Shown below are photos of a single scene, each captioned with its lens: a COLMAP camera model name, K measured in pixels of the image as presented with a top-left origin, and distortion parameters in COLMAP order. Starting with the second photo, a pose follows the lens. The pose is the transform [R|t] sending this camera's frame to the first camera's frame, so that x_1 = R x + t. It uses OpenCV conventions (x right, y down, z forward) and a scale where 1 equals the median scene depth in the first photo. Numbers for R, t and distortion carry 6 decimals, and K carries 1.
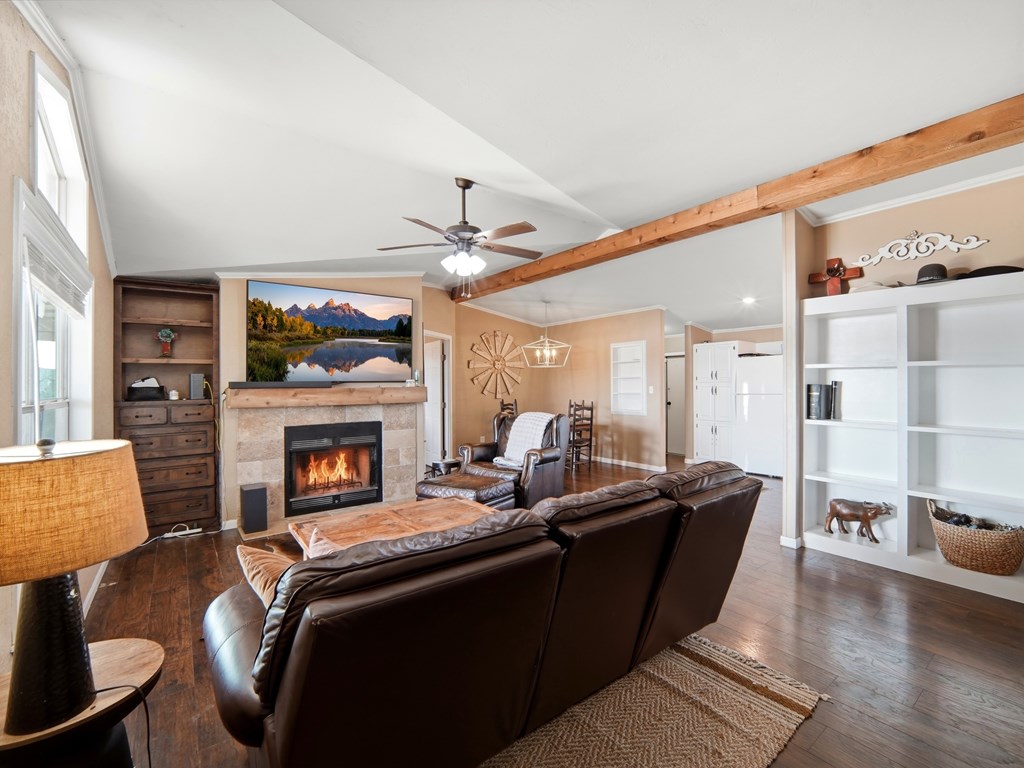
lens RADIAL K [[459.5, 0, 519.3], [0, 459.5, 382.8], [0, 0, 1]] dist [-0.016654, 0.000744]
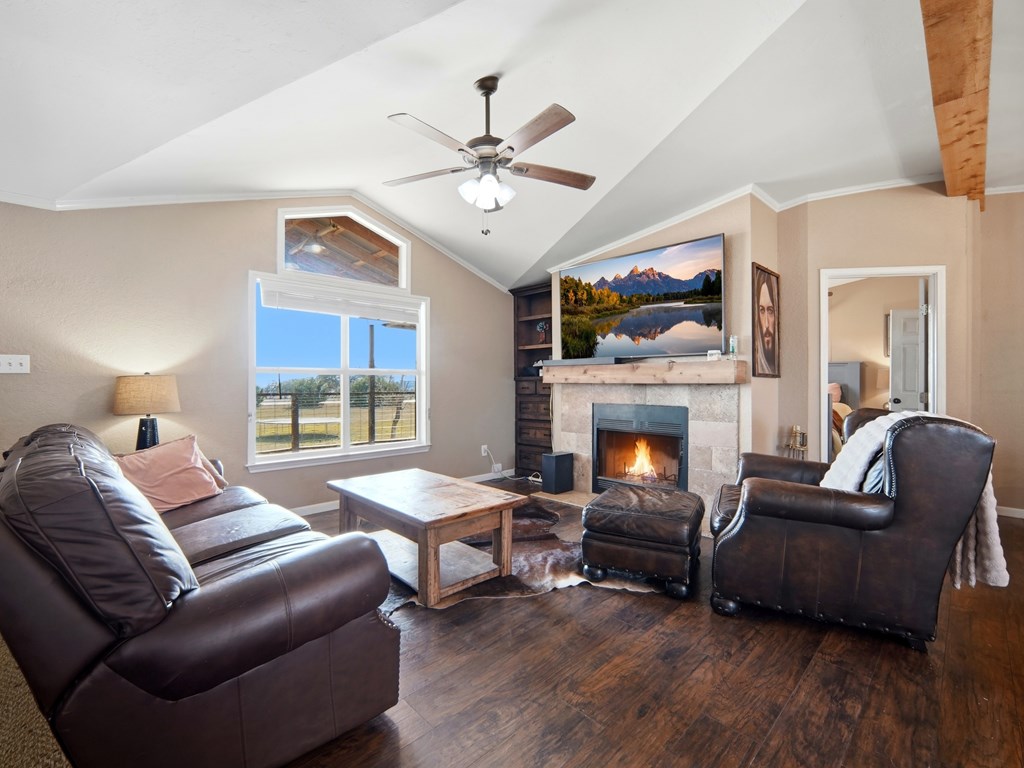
lens RADIAL K [[459.5, 0, 519.3], [0, 459.5, 382.8], [0, 0, 1]] dist [-0.016654, 0.000744]
pose [[0.113991, 0.009625, -0.993435, 0.410642], [0.002642, 0.999947, 0.009991, 0.033719], [0.993478, -0.003764, 0.113960, 0.617311]]
